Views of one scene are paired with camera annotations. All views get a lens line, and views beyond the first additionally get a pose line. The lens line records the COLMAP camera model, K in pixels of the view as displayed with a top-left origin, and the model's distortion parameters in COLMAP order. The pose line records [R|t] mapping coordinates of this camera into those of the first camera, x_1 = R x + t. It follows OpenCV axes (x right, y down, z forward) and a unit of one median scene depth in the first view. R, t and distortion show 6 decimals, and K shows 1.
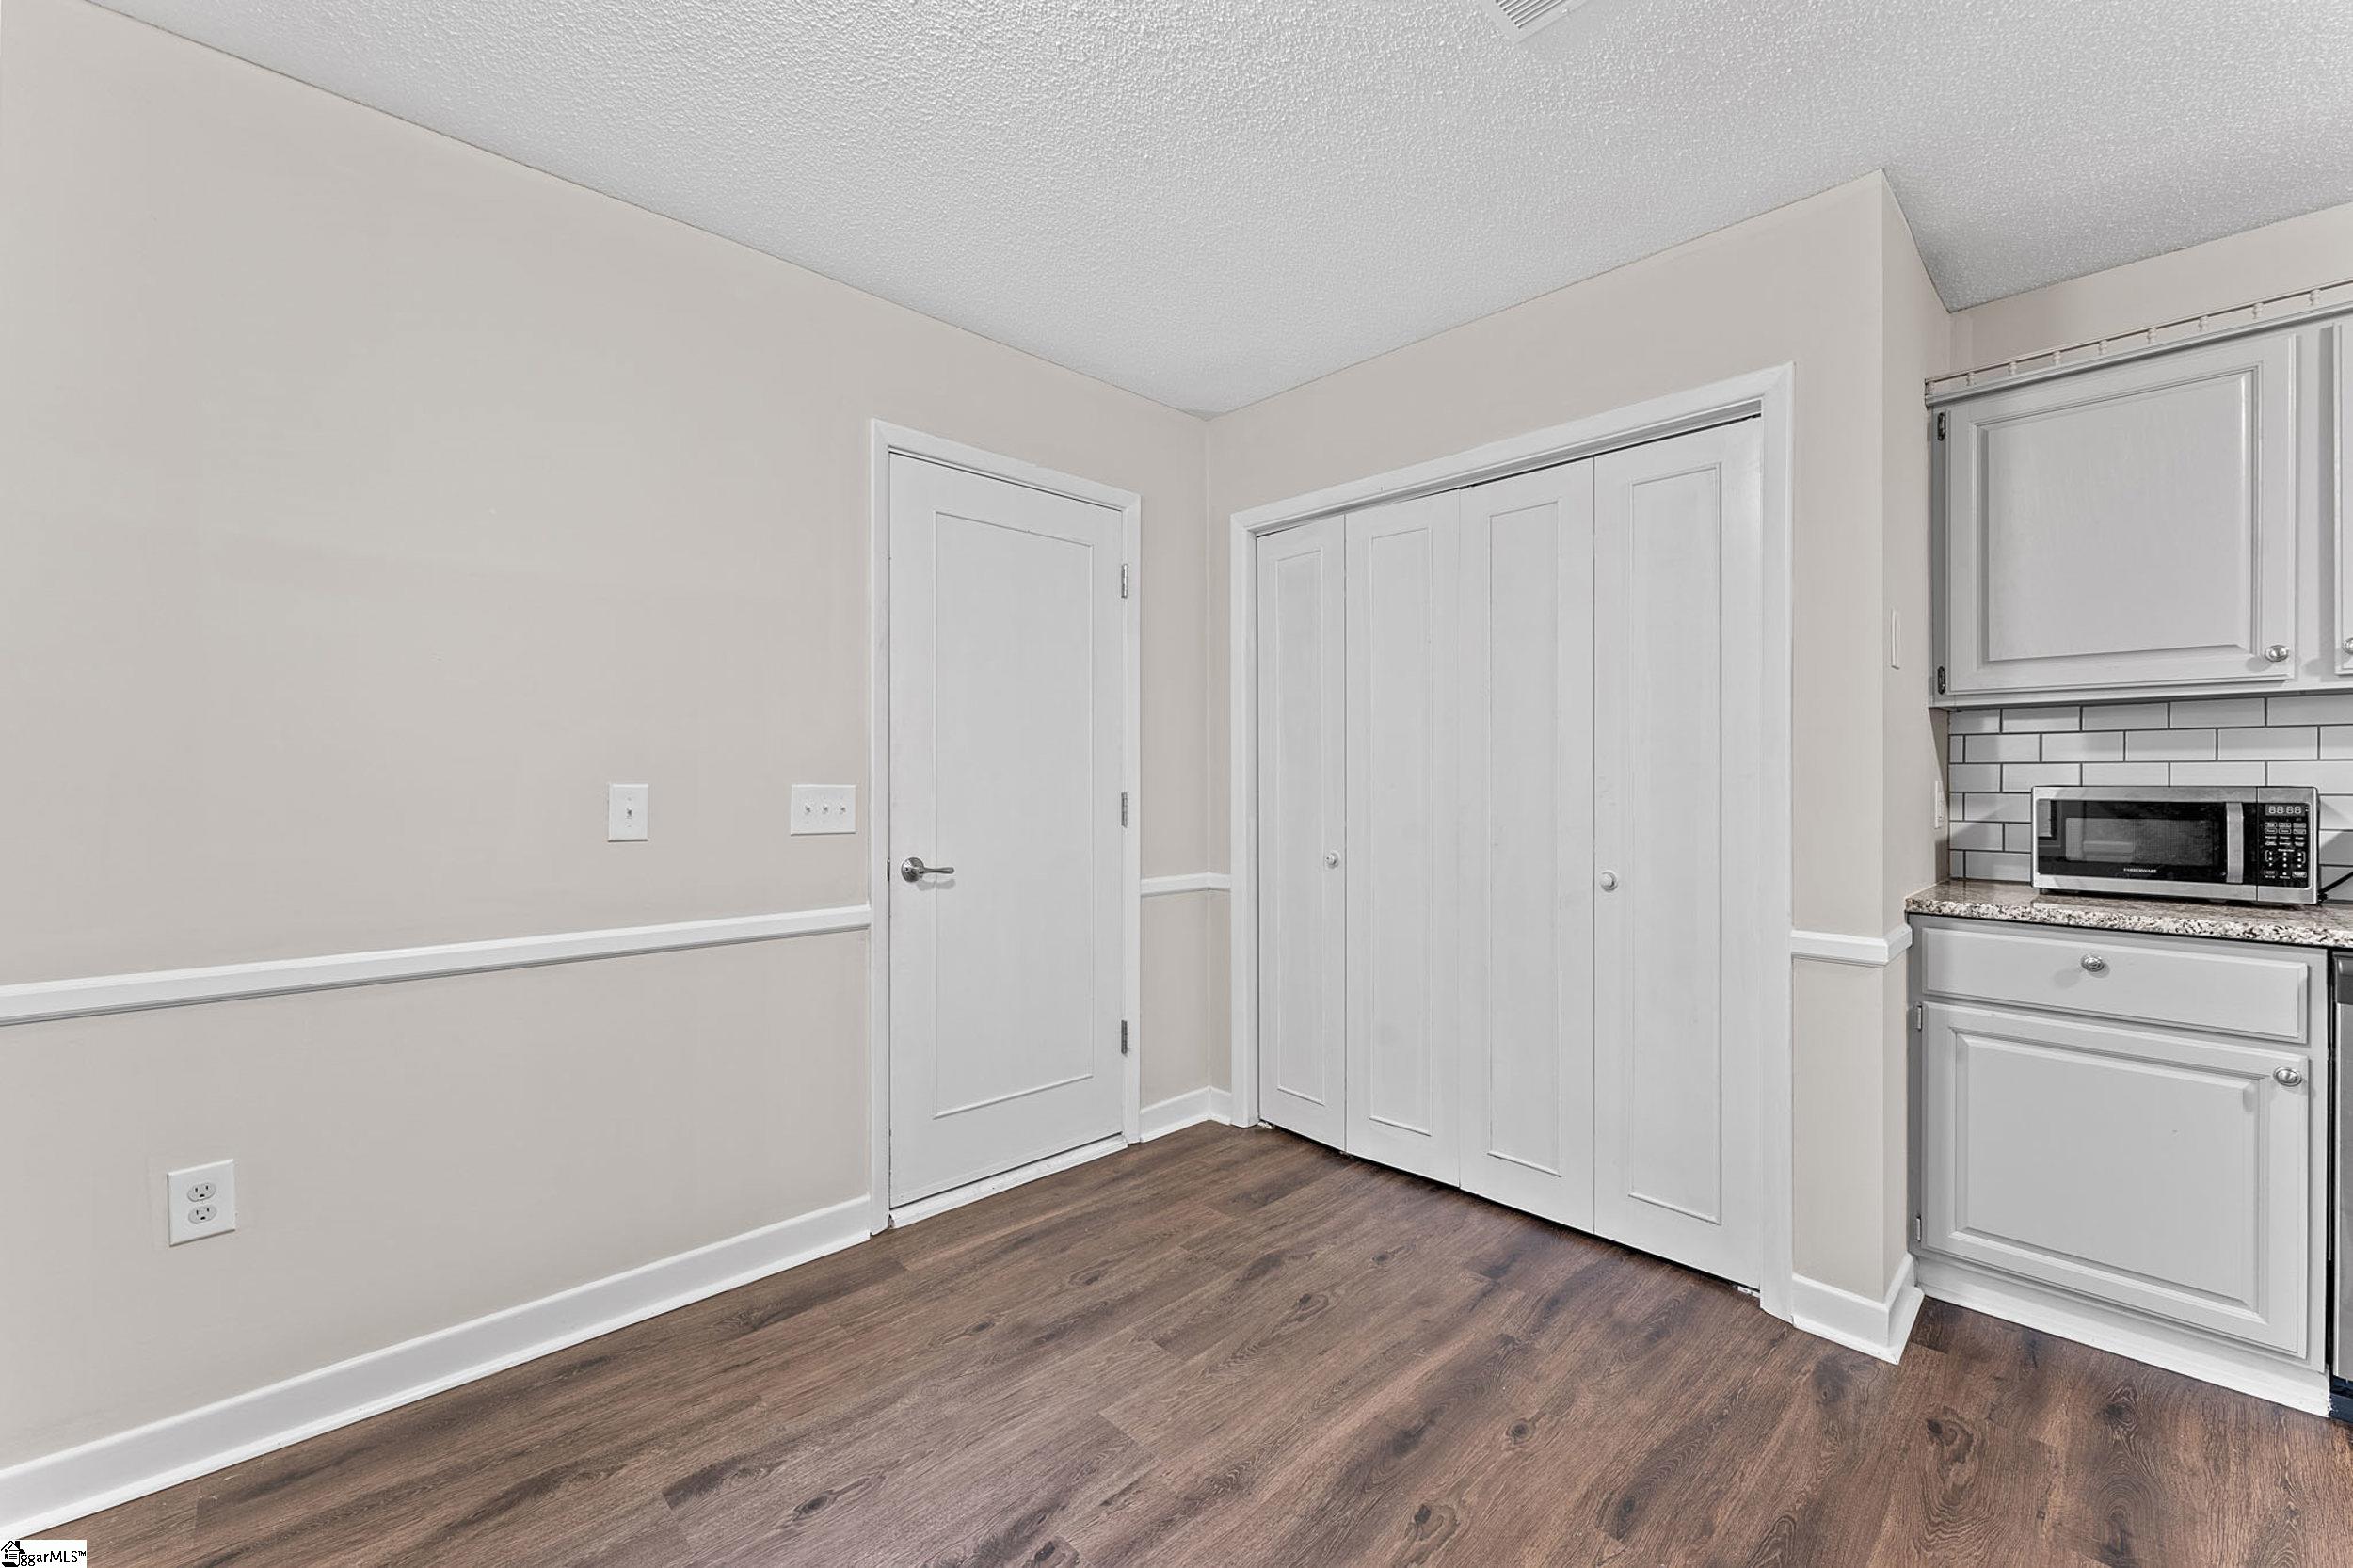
lens RADIAL K [[956.2, 0, 1166.2], [0, 956.2, 776.0], [0, 0, 1]] dist [0.004107, -0.000581]
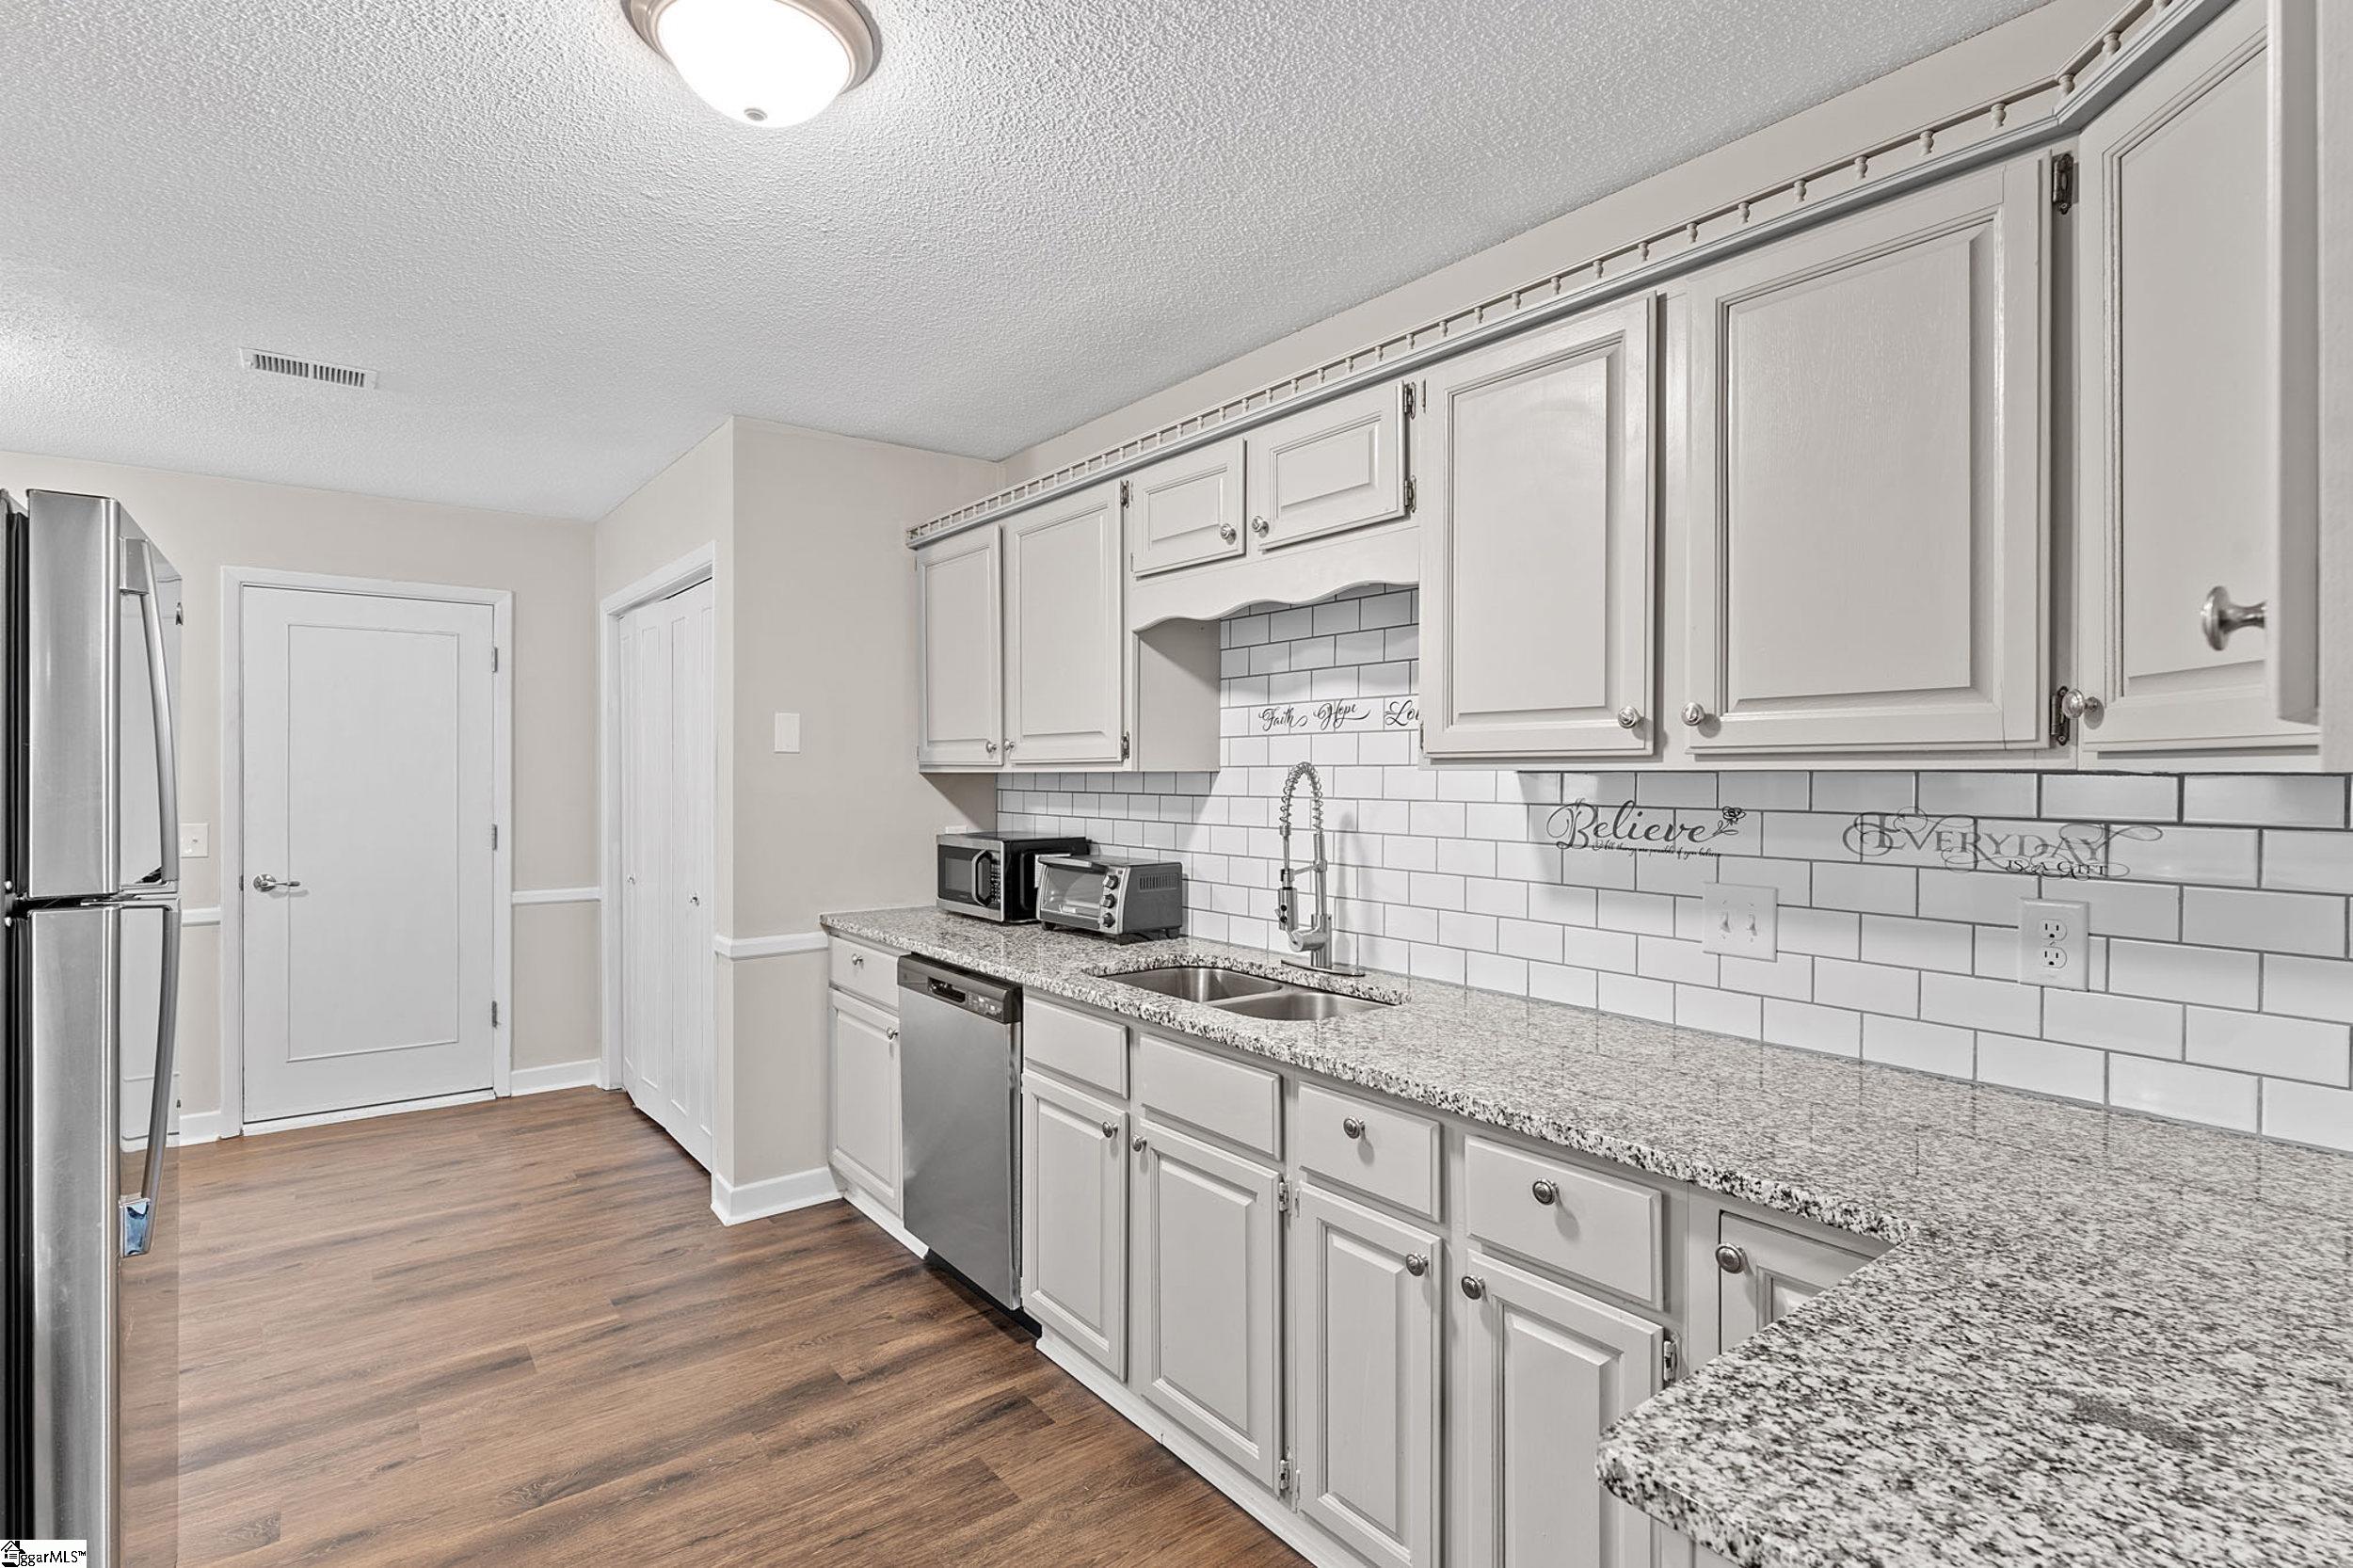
lens RADIAL K [[1142.1, 0, 1176.0], [0, 1142.1, 777.2], [0, 0, 1]] dist [-0.002175, -0.000467]
pose [[0.994118, 0.003594, -0.108245, 1.425855], [-0.002420, 0.999937, 0.010977, -0.089775], [0.108277, -0.010651, 0.994064, -0.586046]]
